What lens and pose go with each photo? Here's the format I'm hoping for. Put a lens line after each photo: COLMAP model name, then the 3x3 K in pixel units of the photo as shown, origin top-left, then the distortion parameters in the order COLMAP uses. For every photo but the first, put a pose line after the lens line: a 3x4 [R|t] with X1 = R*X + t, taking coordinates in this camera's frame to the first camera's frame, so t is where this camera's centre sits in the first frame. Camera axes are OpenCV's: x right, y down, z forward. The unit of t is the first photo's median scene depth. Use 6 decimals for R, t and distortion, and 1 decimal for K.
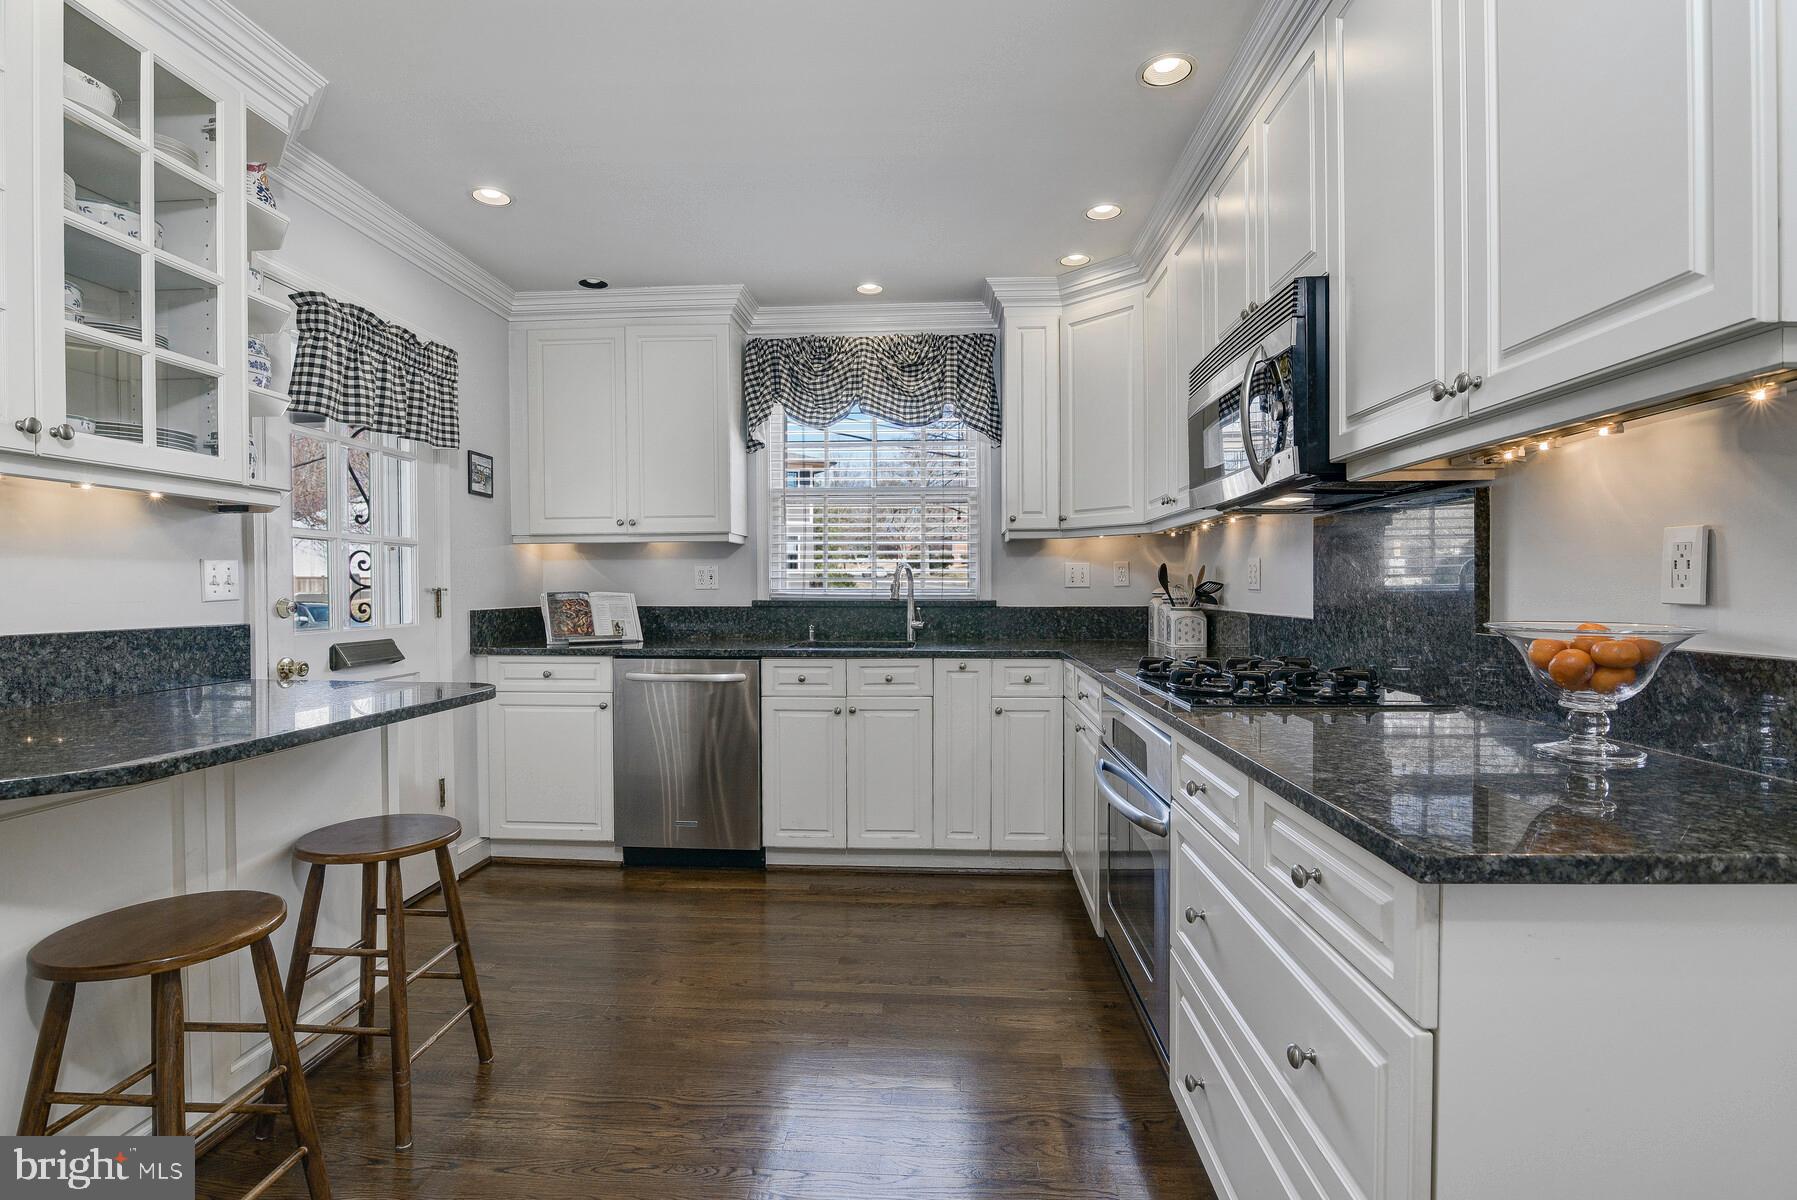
lens RADIAL K [[824.0, 0, 875.1], [0, 824.0, 596.1], [0, 0, 1]] dist [-0.010480, 0.001947]
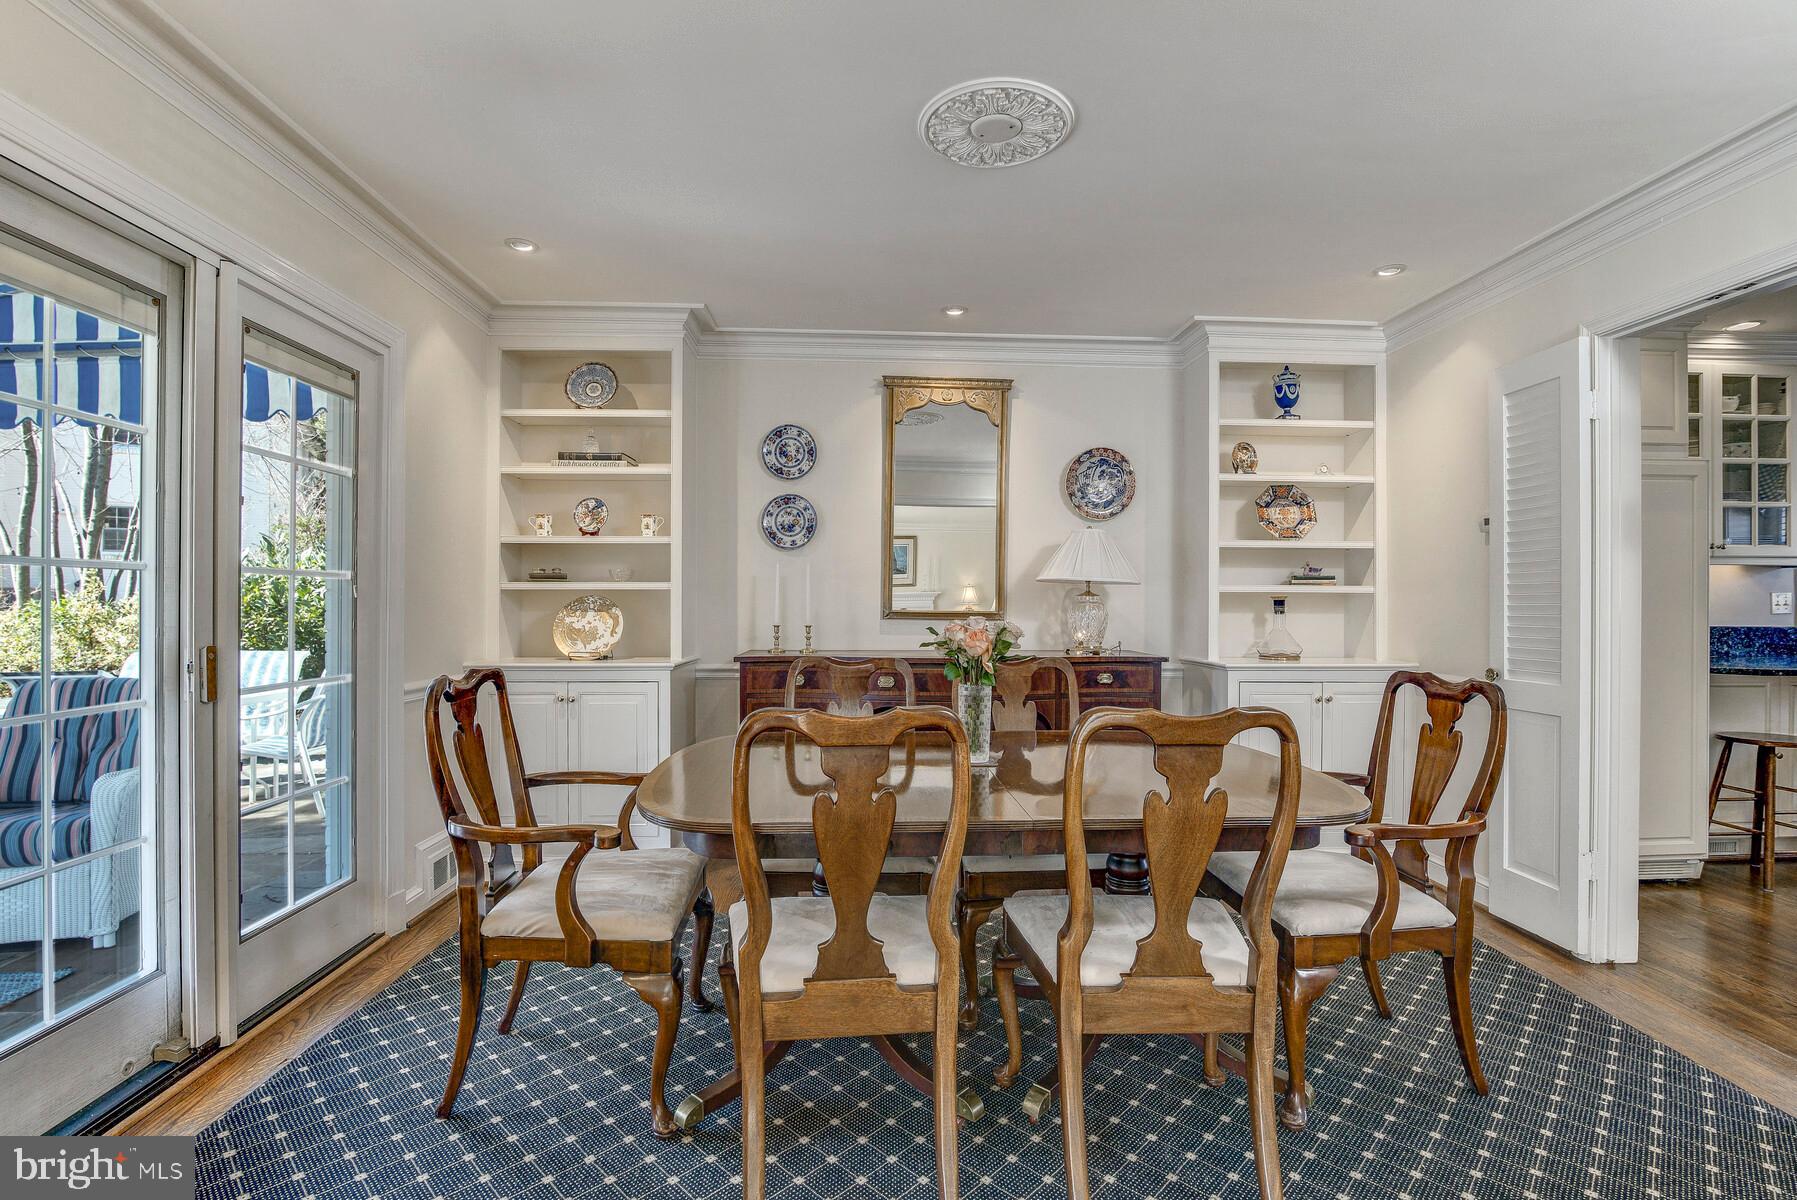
lens RADIAL K [[824.0, 0, 884.7], [0, 824.0, 598.4], [0, 0, 1]] dist [-0.010480, 0.001947]
pose [[0.127150, 0.000569, -0.991883, 0.565593], [-0.014930, 0.999888, -0.001340, 0.002343], [0.991771, 0.014979, 0.127144, -0.900592]]
